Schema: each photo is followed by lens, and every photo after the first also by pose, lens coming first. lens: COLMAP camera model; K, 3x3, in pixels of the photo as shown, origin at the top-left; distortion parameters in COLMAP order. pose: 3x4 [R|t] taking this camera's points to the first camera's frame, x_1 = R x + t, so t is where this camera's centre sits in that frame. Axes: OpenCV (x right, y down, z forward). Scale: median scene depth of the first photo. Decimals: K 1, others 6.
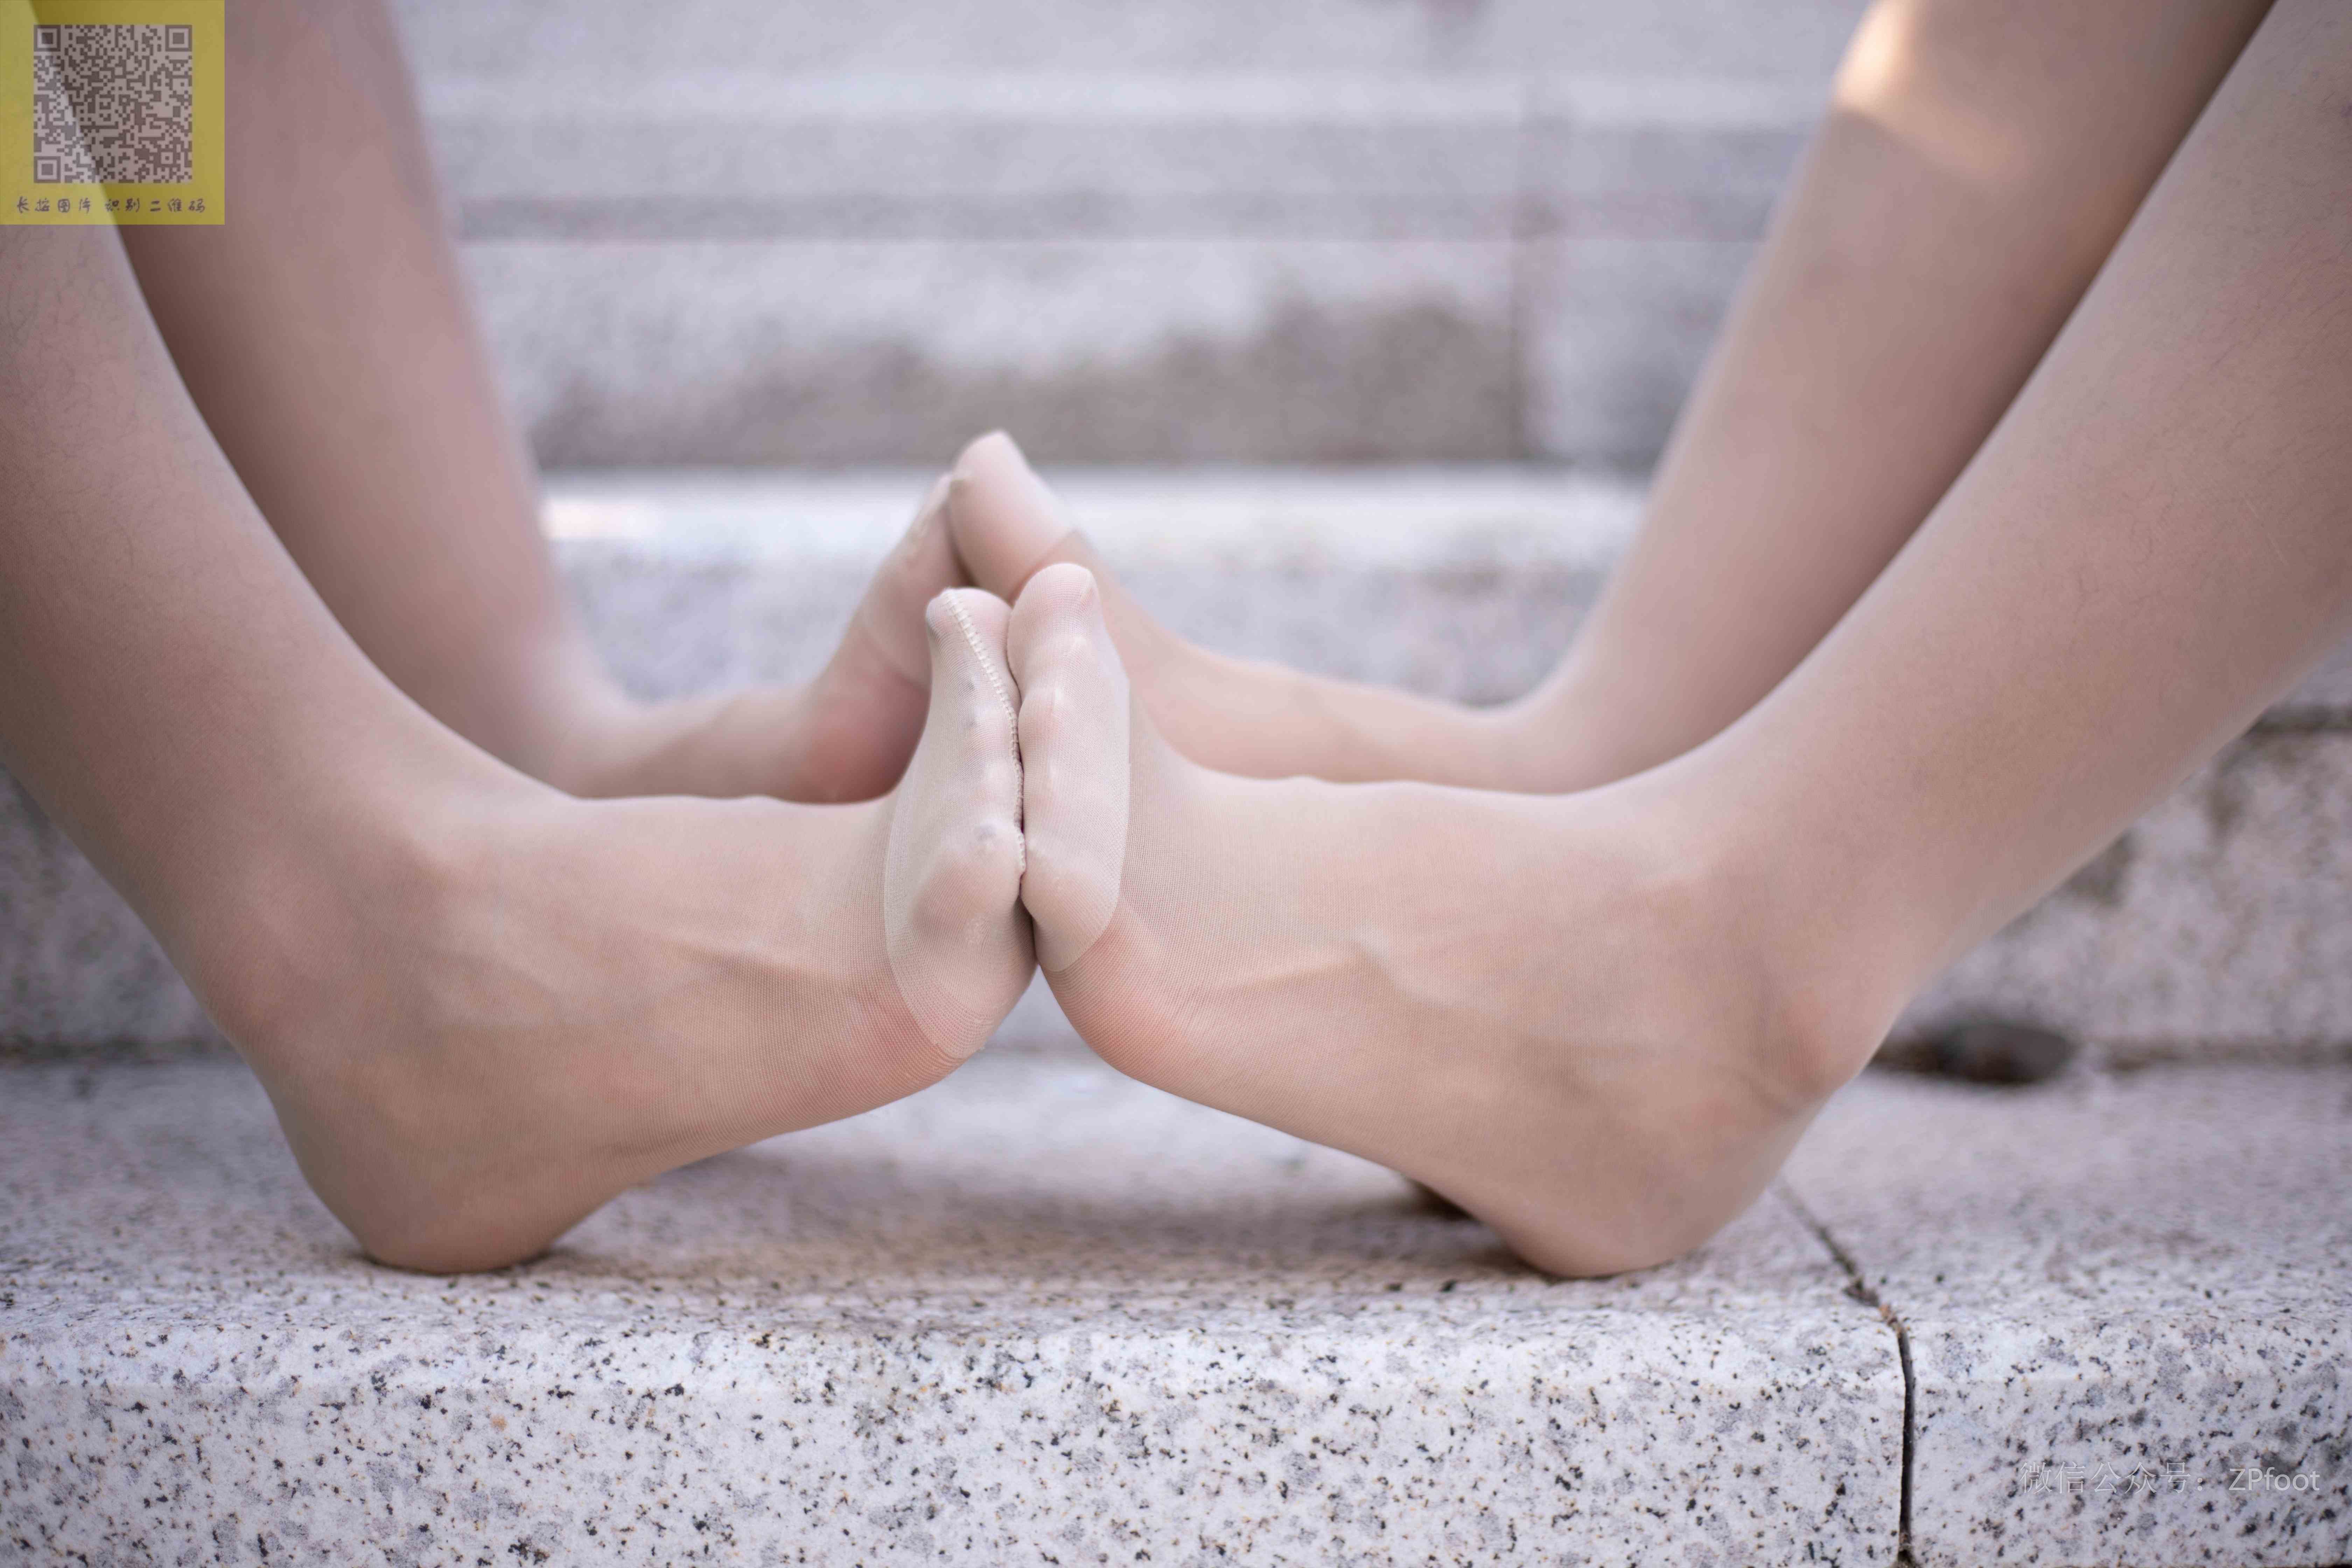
lens RADIAL K [[3581.6, 0, 1171.5], [0, 3581.6, 782.4], [0, 0, 1]] dist [-0.154172, 0.021944]
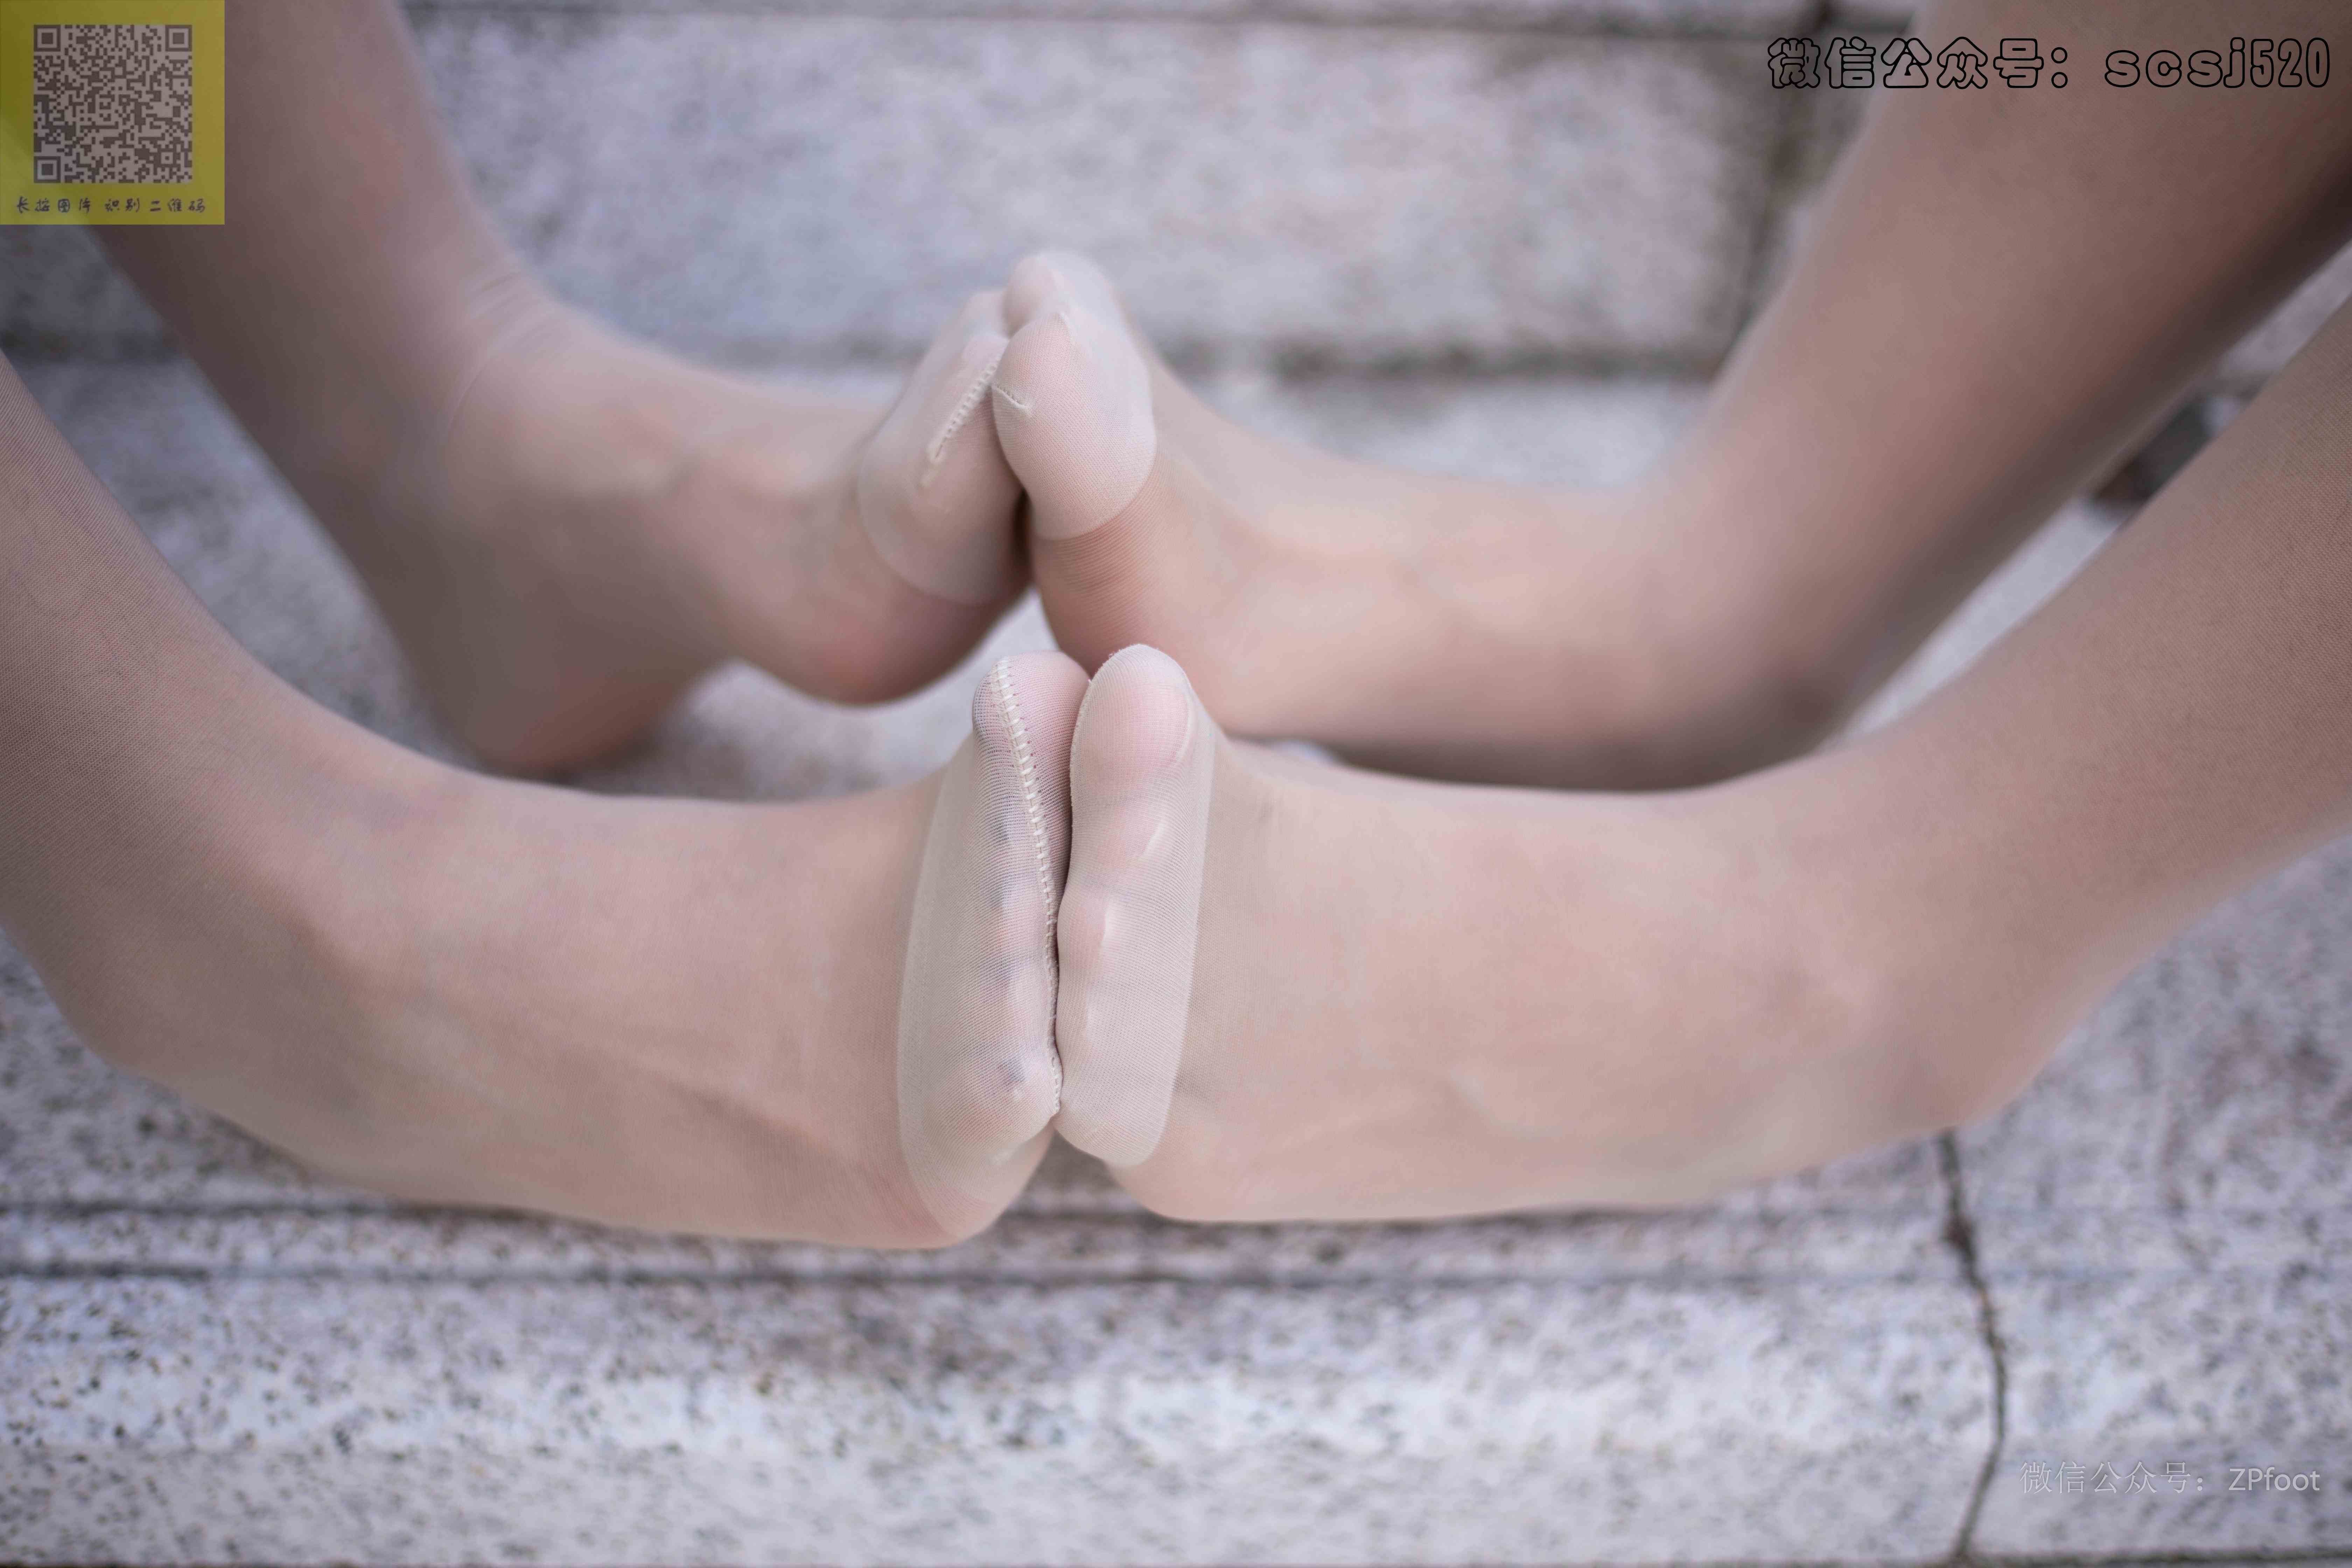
lens RADIAL K [[3657.3, 0, 1177.4], [0, 3657.3, 770.8], [0, 0, 1]] dist [-0.151492, -0.045218]
pose [[0.998237, 0.018705, 0.056322, -0.065074], [-0.049397, 0.787870, 0.613858, -0.543207], [-0.032892, -0.615558, 0.787405, 0.367154]]
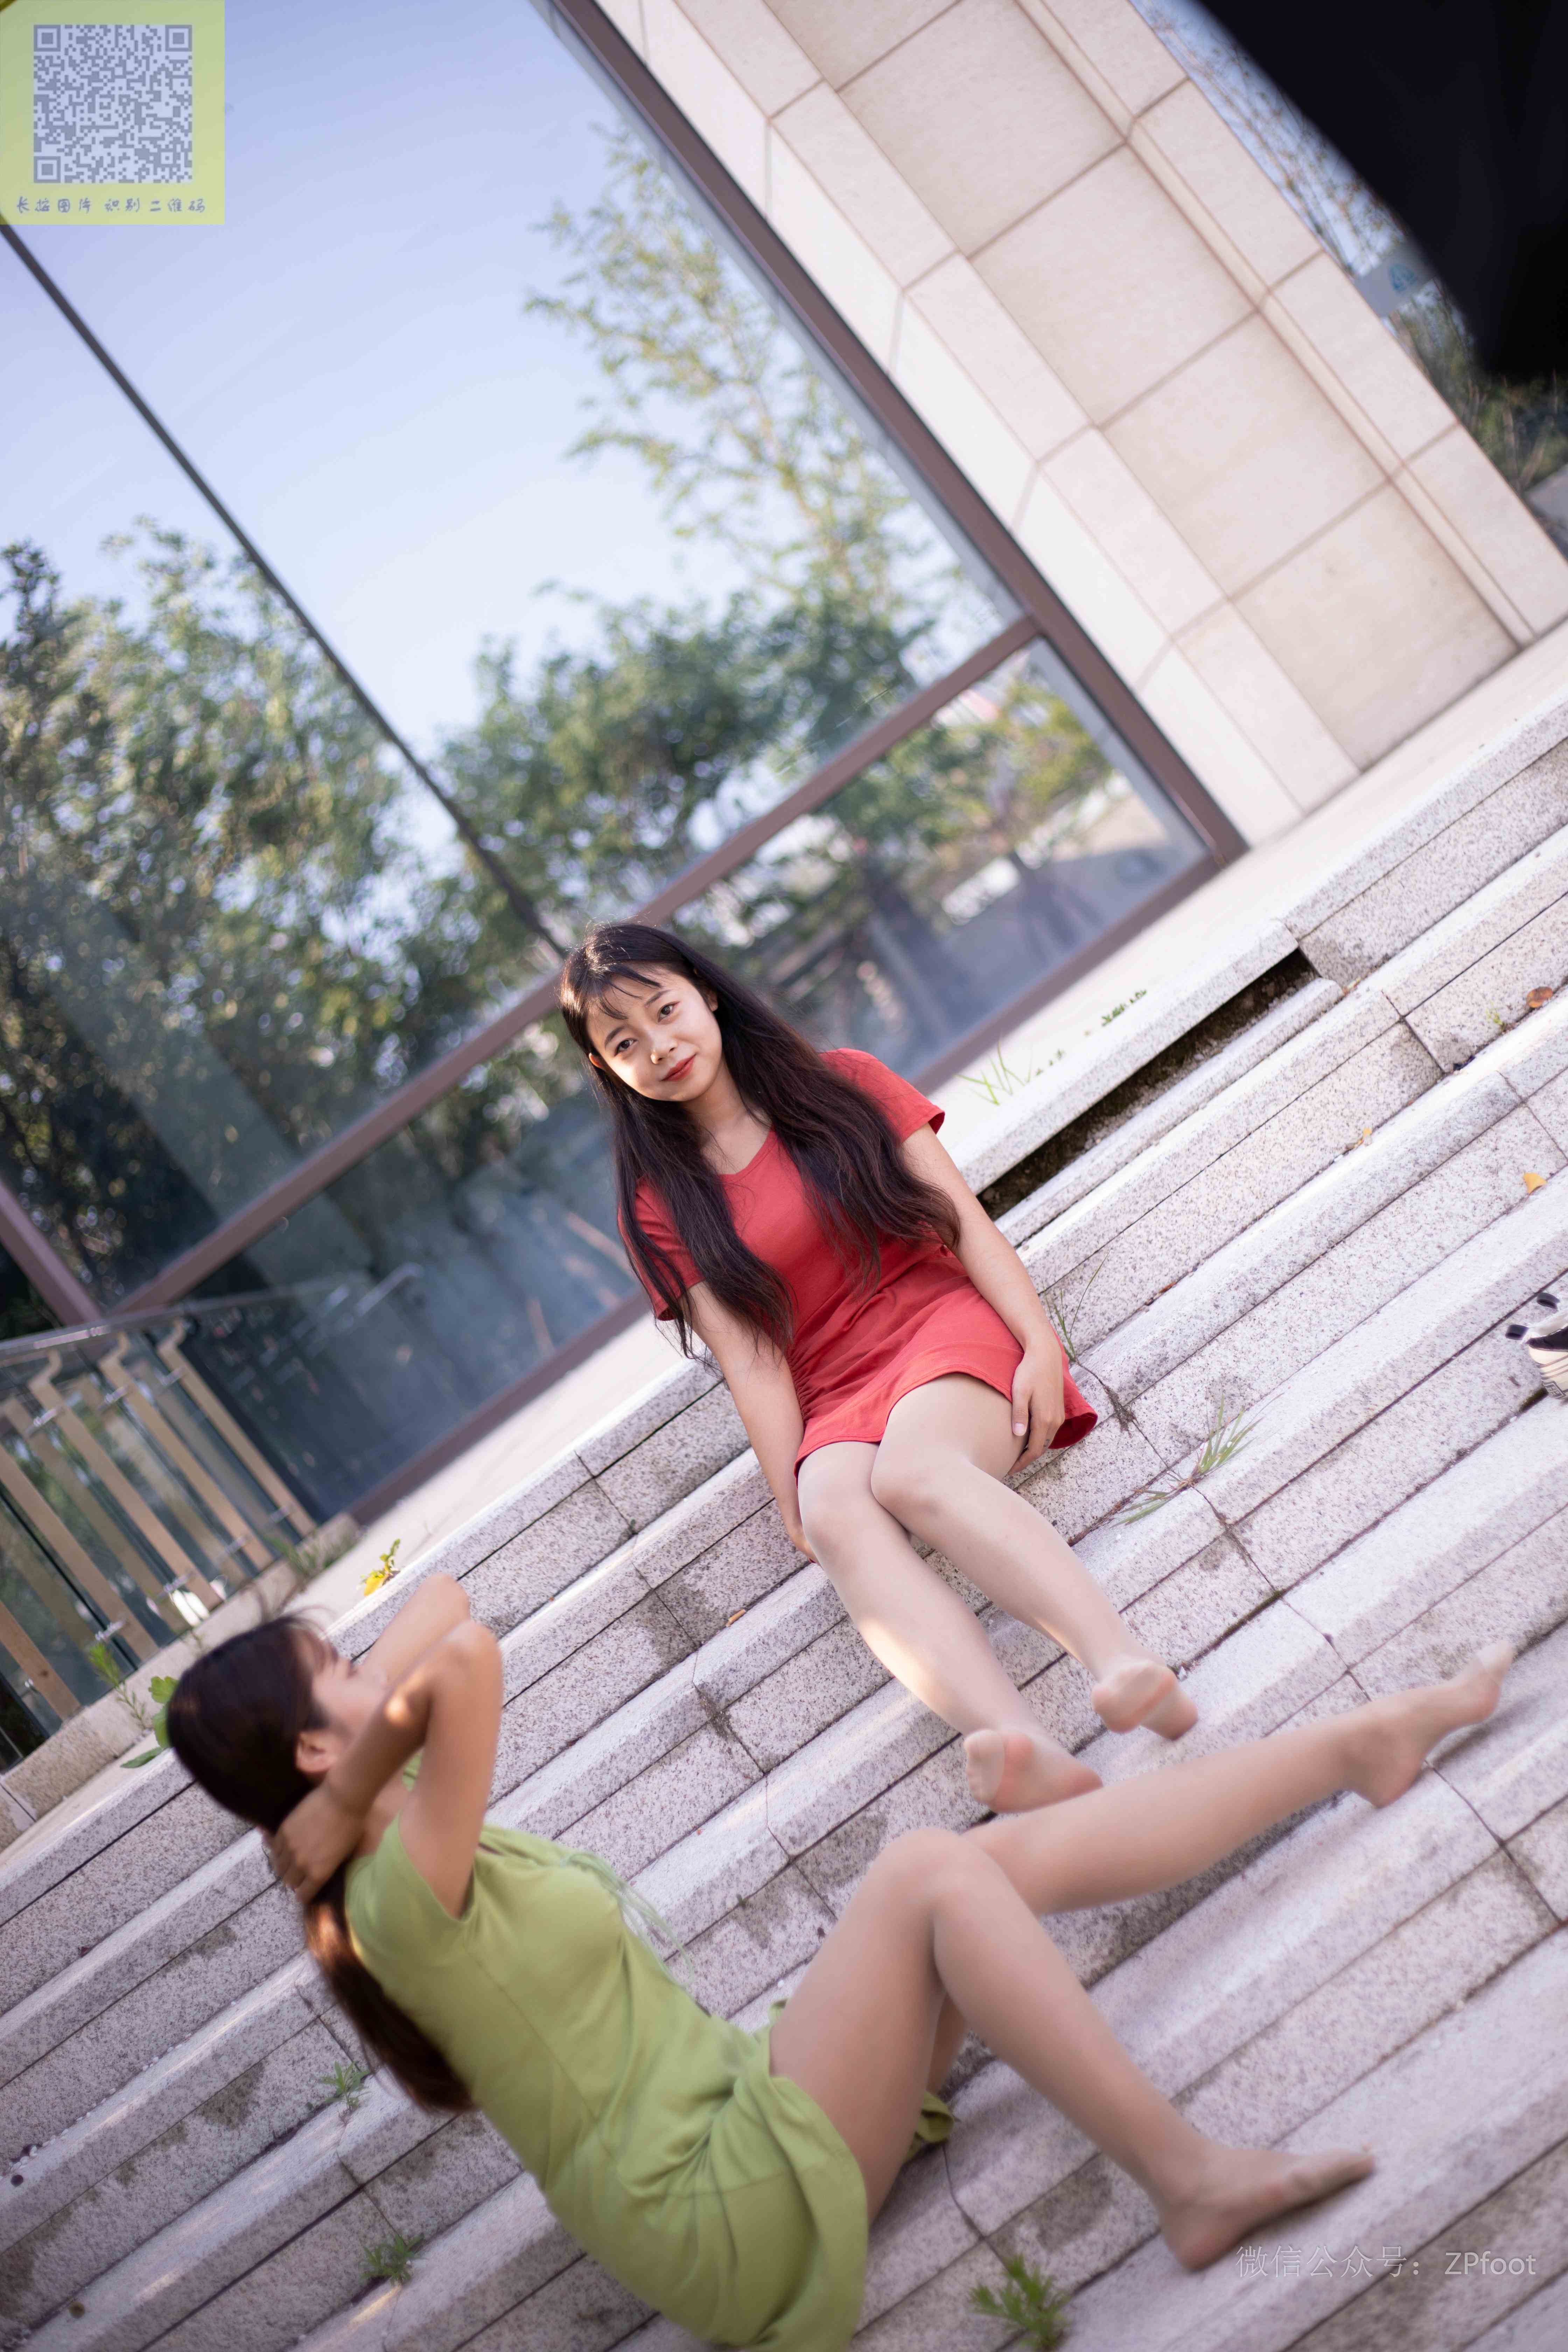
lens RADIAL K [[3404.7, 0, 783.7], [0, 3404.7, 1178.6], [0, 0, 1]] dist [-0.100899, -0.041470]
pose [[0.792834, -0.608965, -0.023988, 0.088425], [0.604692, 0.790953, -0.093490, -0.906828], [0.075906, 0.059616, 0.995331, -3.269213]]
